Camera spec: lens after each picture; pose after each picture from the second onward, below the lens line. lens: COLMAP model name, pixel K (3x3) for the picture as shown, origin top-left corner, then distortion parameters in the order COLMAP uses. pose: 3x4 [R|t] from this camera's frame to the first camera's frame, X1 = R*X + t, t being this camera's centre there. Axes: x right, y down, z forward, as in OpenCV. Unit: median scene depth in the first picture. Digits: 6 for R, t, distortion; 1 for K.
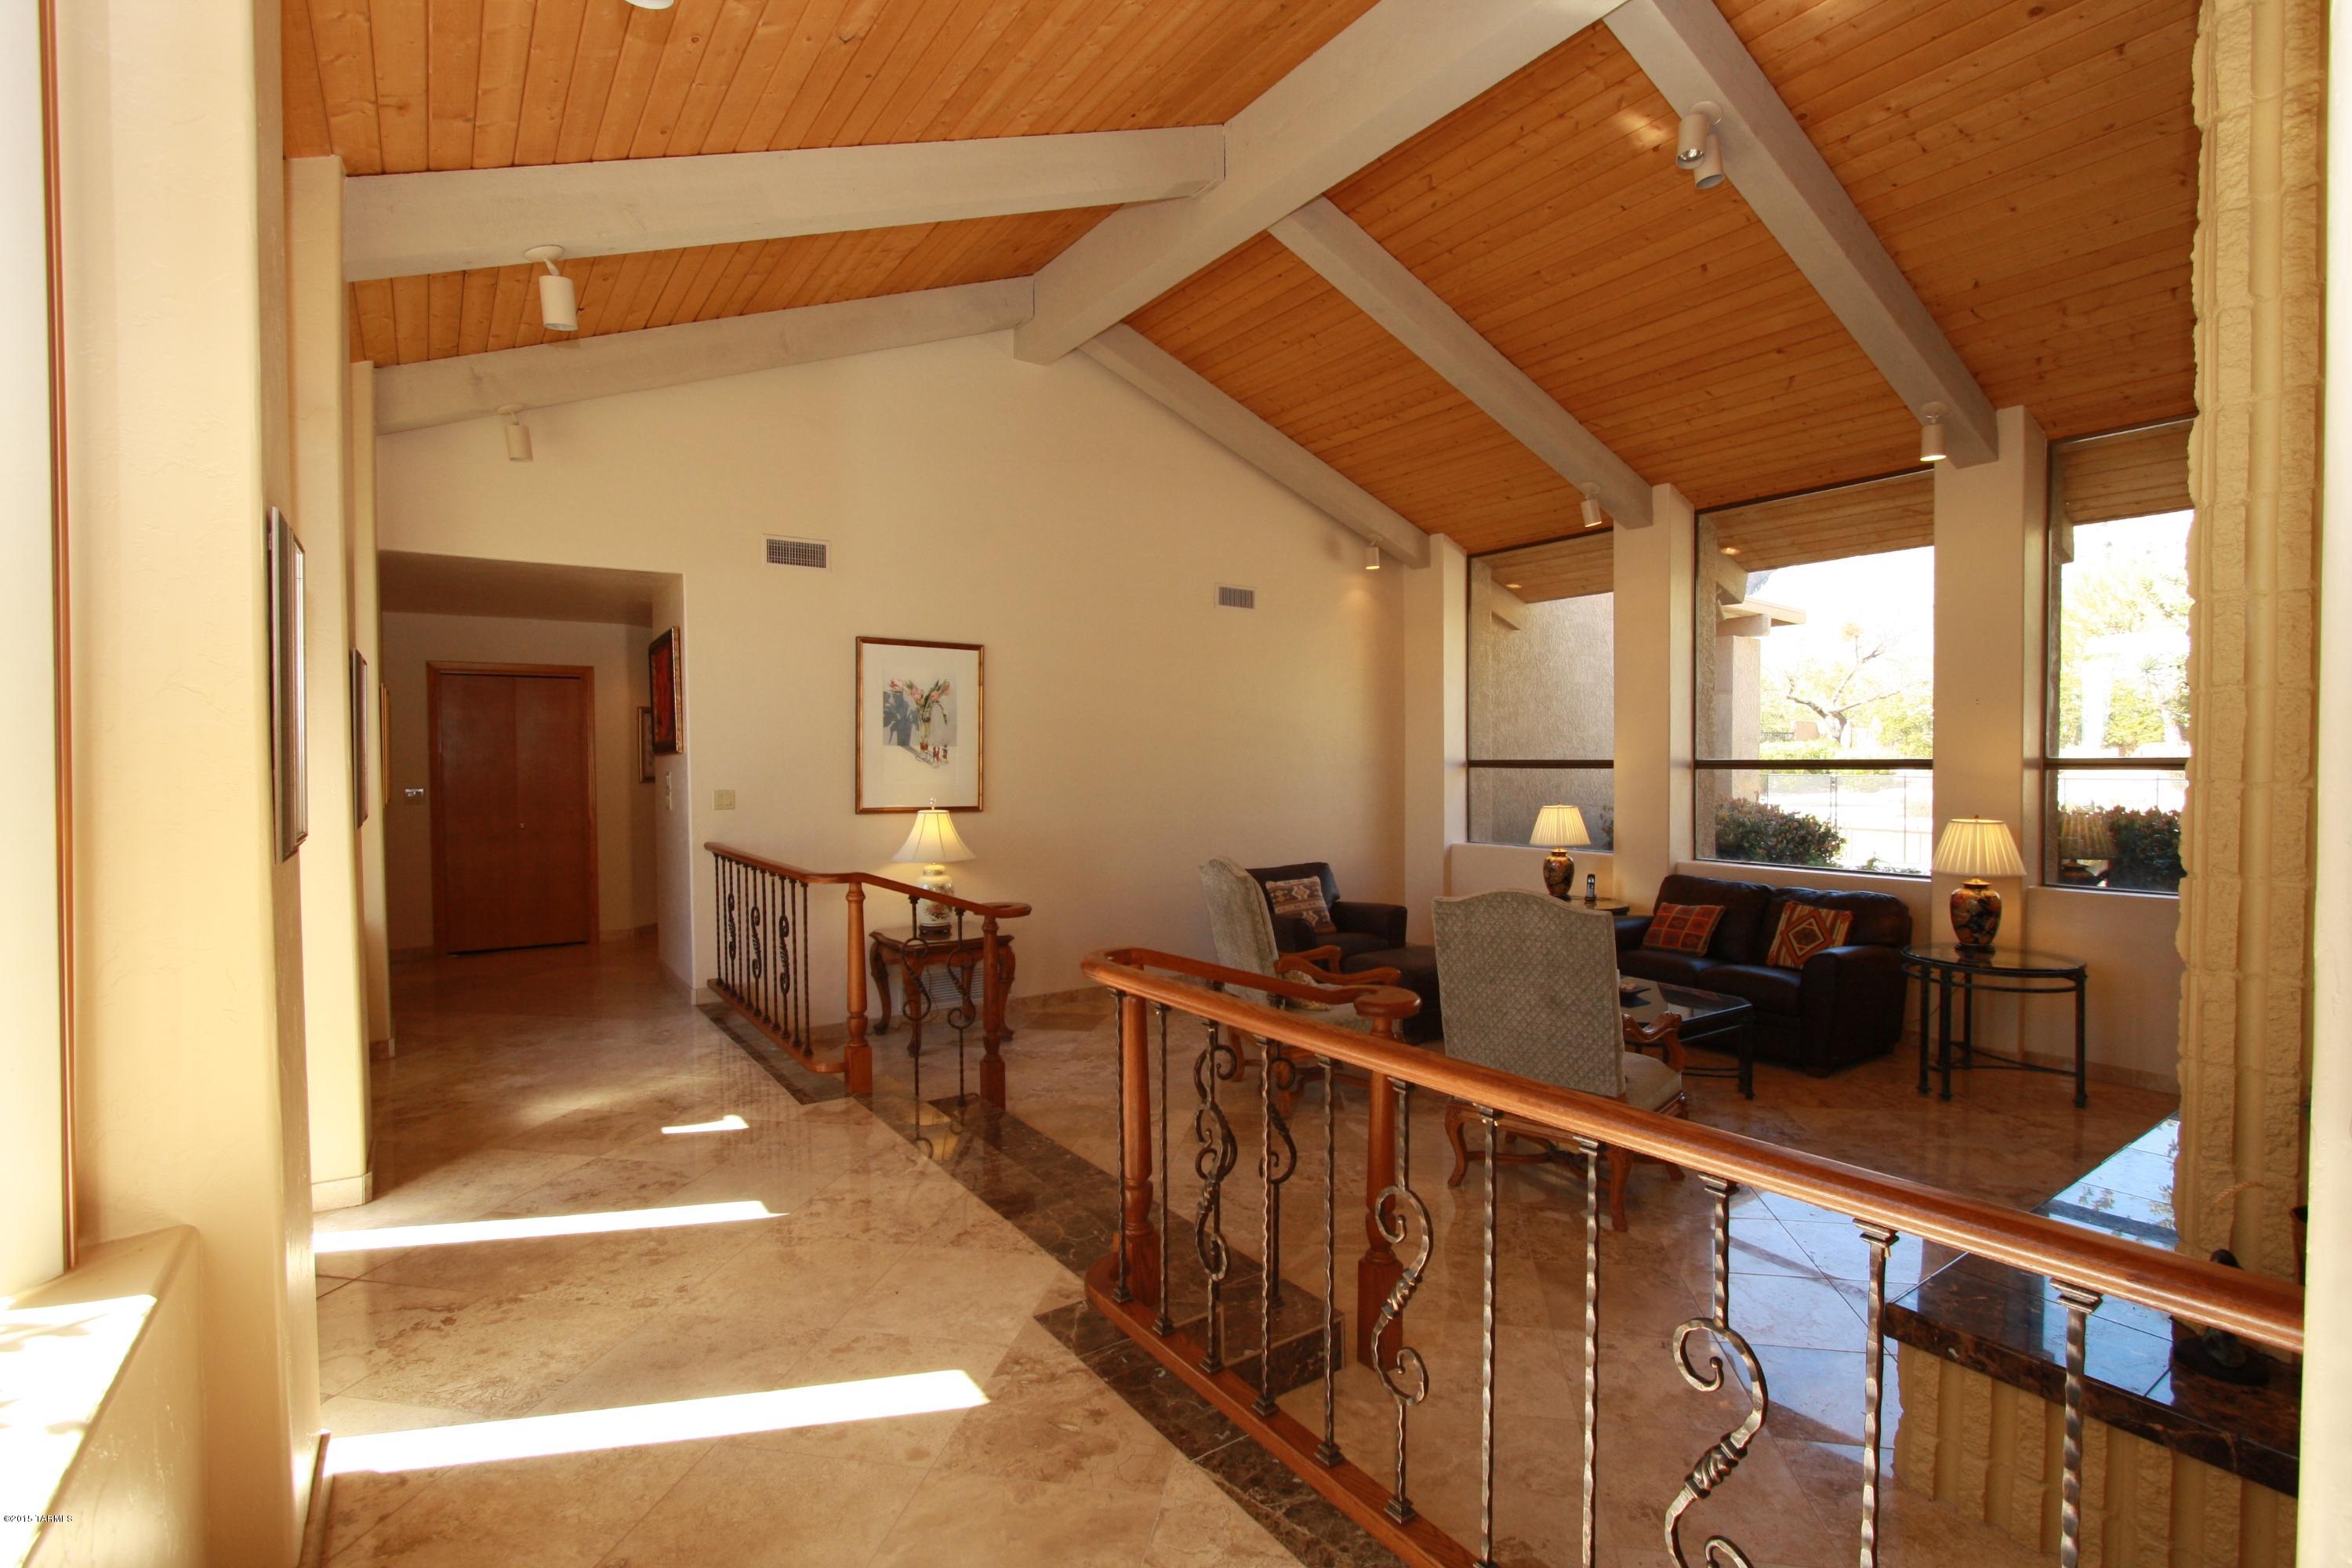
lens RADIAL K [[1096.5, 0, 1217.7], [0, 1096.5, 784.5], [0, 0, 1]] dist [-0.001072, -0.000260]
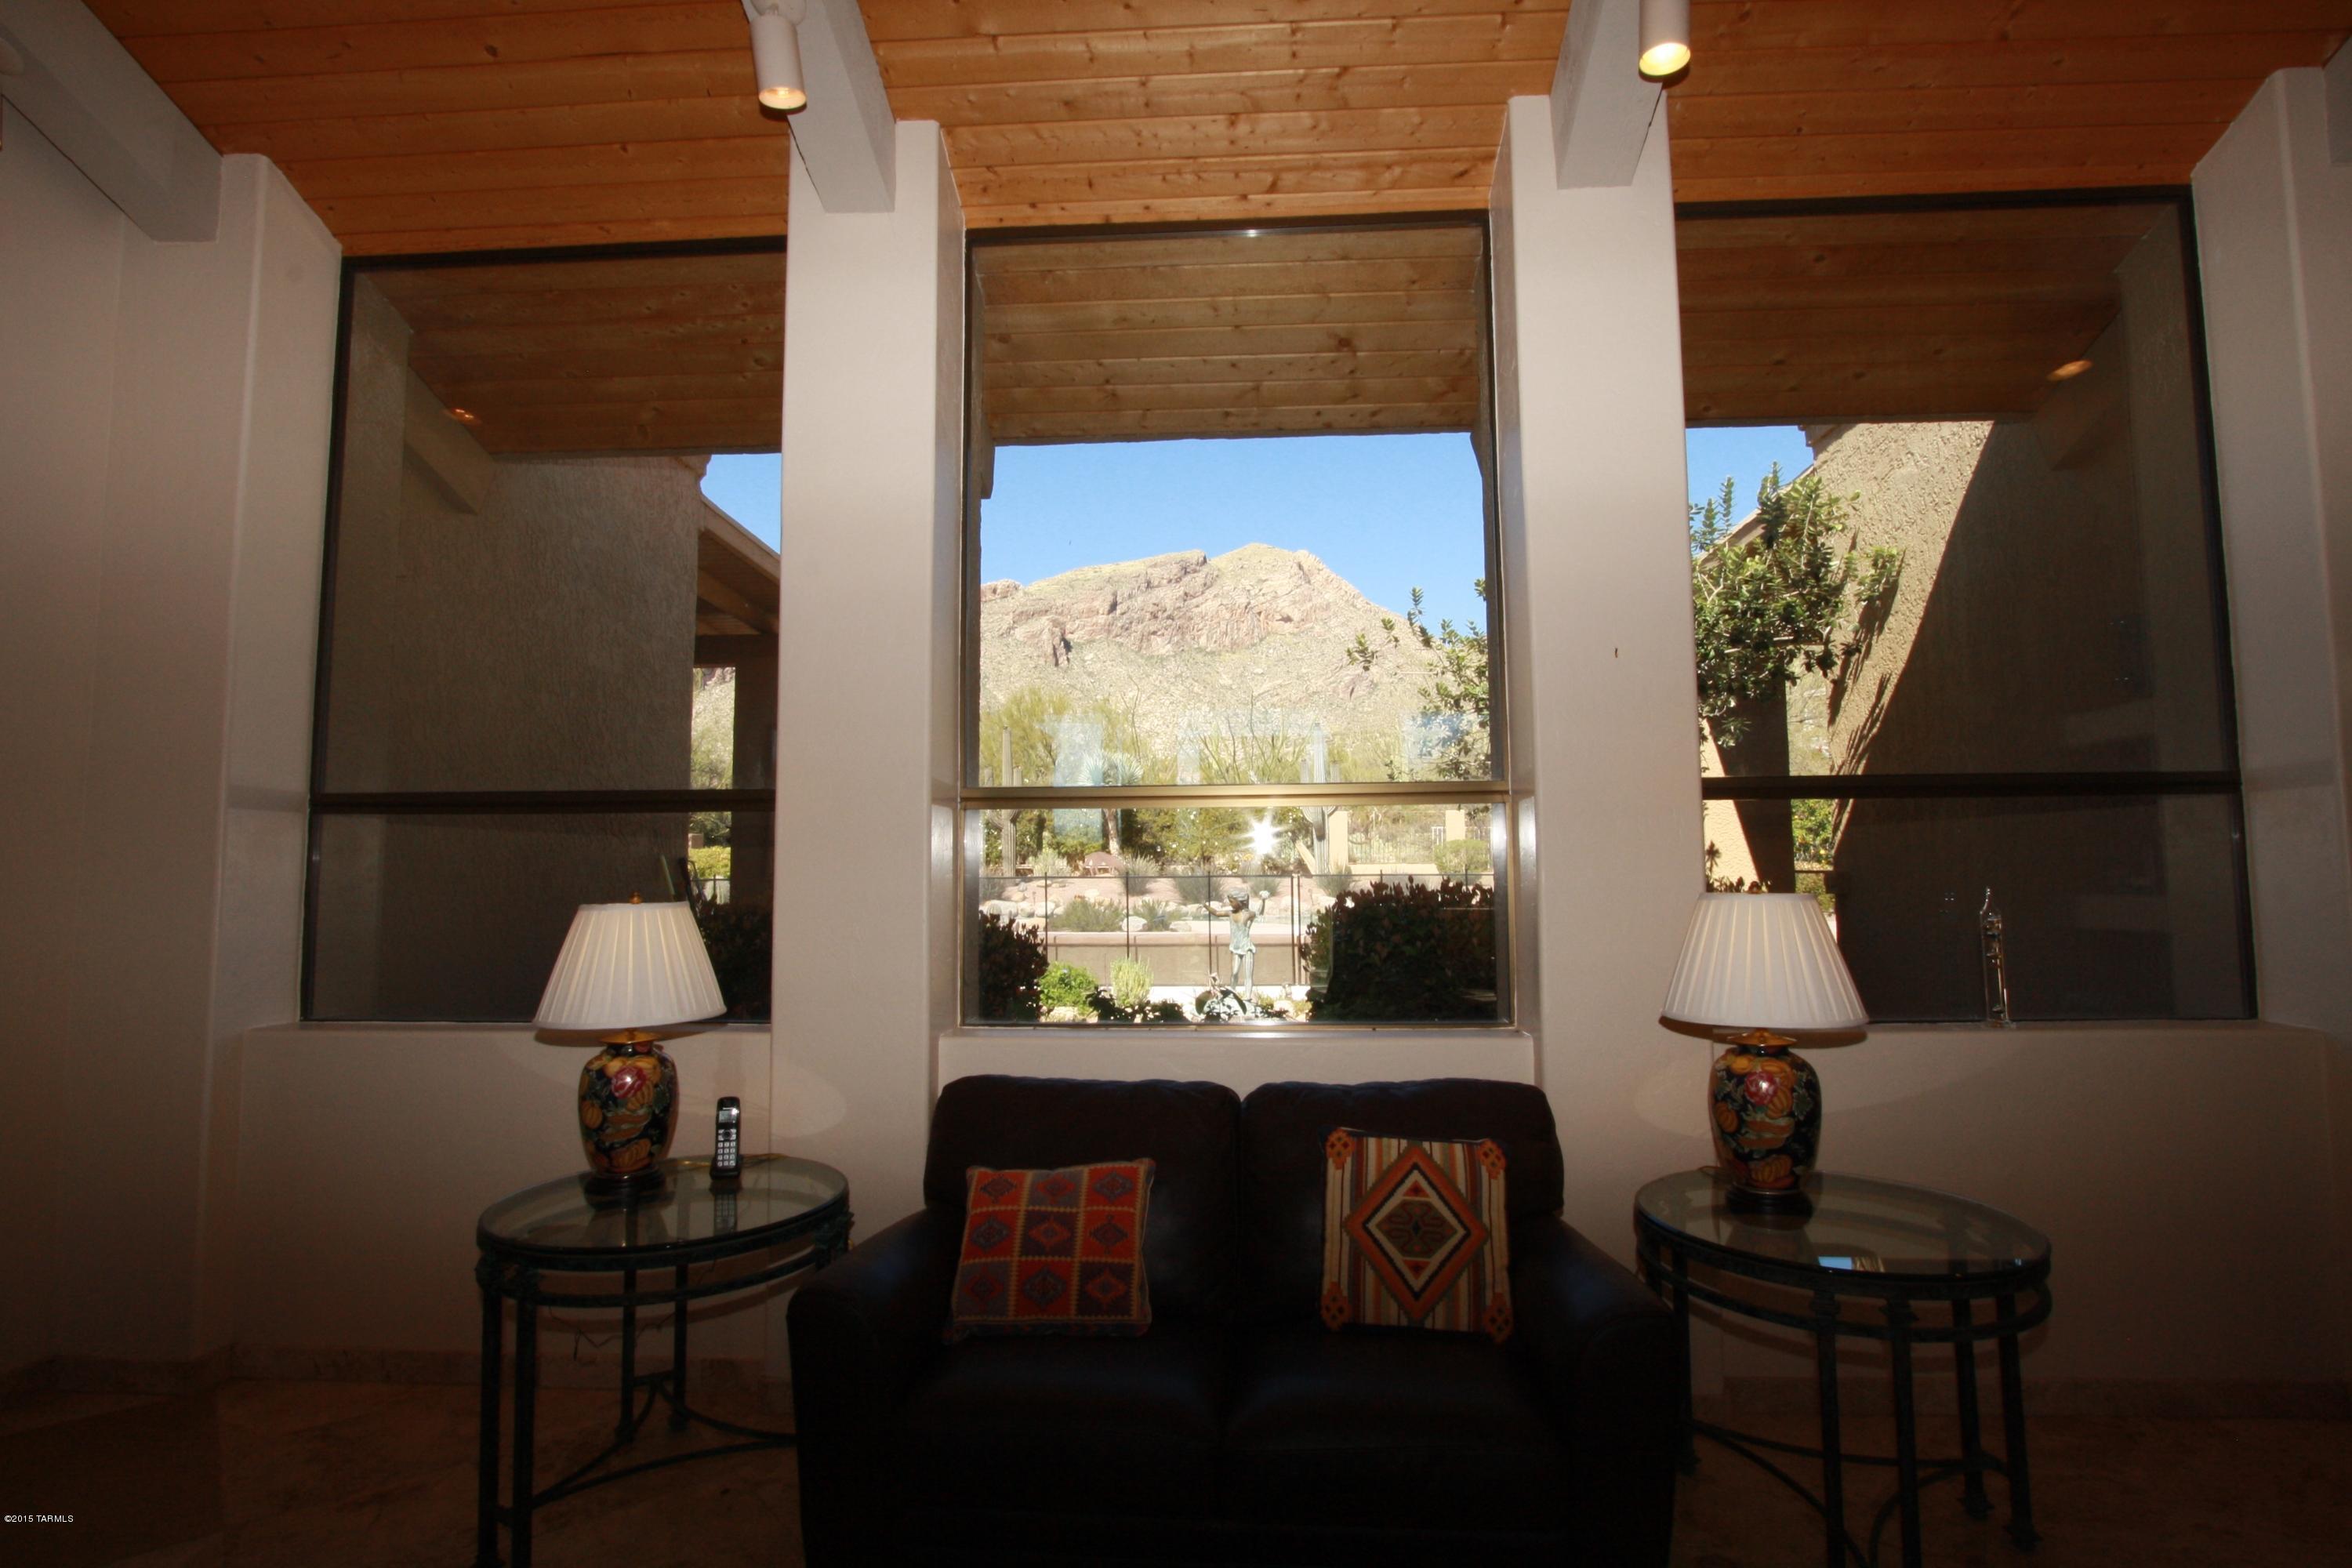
lens RADIAL K [[1096.5, 0, 1217.7], [0, 1096.5, 784.5], [0, 0, 1]] dist [-0.001072, -0.000260]
pose [[0.622062, 0.056339, 0.780939, 0.137589], [0.022211, 0.995737, -0.089527, 0.014629], [-0.782653, 0.073036, 0.618158, 0.569084]]
